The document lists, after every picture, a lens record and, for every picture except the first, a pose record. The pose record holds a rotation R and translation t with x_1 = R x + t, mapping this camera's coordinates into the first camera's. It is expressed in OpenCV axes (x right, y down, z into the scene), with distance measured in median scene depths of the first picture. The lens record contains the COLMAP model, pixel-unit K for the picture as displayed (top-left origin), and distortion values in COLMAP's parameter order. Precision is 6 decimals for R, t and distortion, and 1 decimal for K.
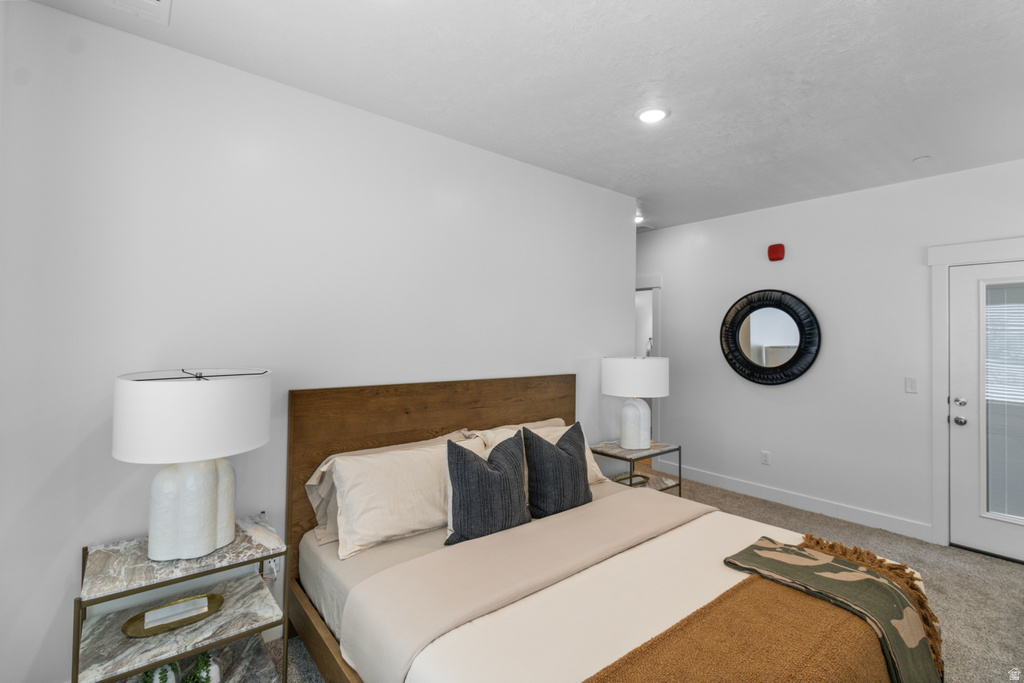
lens RADIAL K [[477.2, 0, 510.0], [0, 477.2, 323.6], [0, 0, 1]] dist [0.002107, 0.000290]
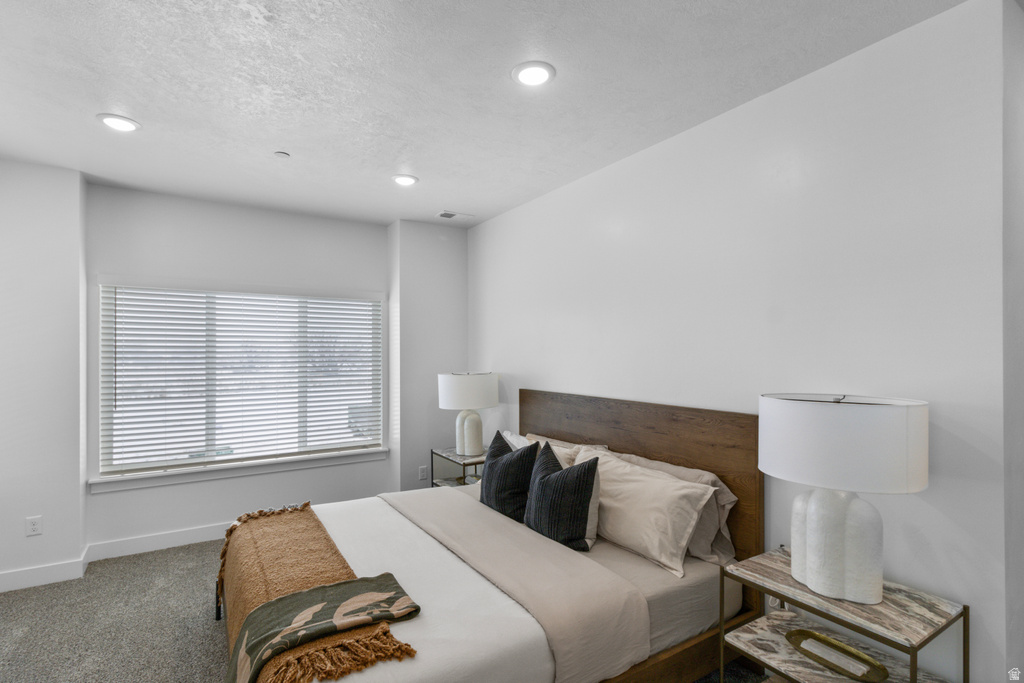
lens RADIAL K [[489.9, 0, 513.4], [0, 489.9, 356.2], [0, 0, 1]] dist [0.001244, -0.000196]
pose [[-0.114063, -0.010323, -0.993420, 1.121742], [0.019587, 0.999728, -0.012637, 0.044427], [0.993280, -0.020899, -0.113829, 1.072466]]
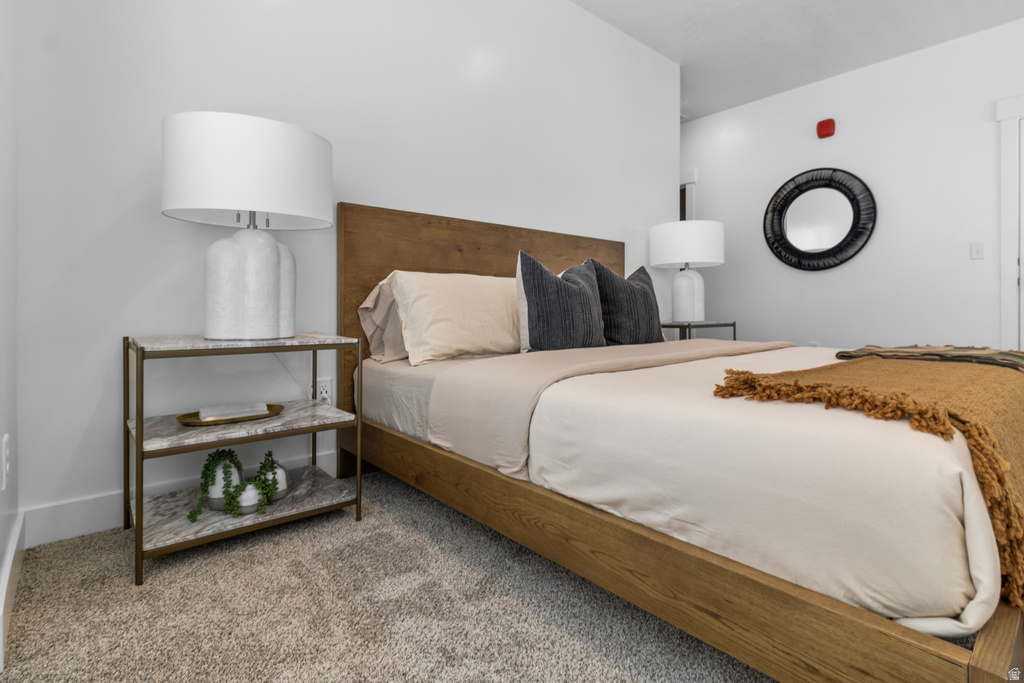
lens RADIAL K [[504.5, 0, 513.0], [0, 504.5, 307.1], [0, 0, 1]] dist [0.004870, -0.001567]
pose [[0.999330, -0.013551, 0.034002, -0.158529], [0.012923, 0.999743, 0.018643, 0.295420], [-0.034246, -0.018191, 0.999248, 0.043294]]
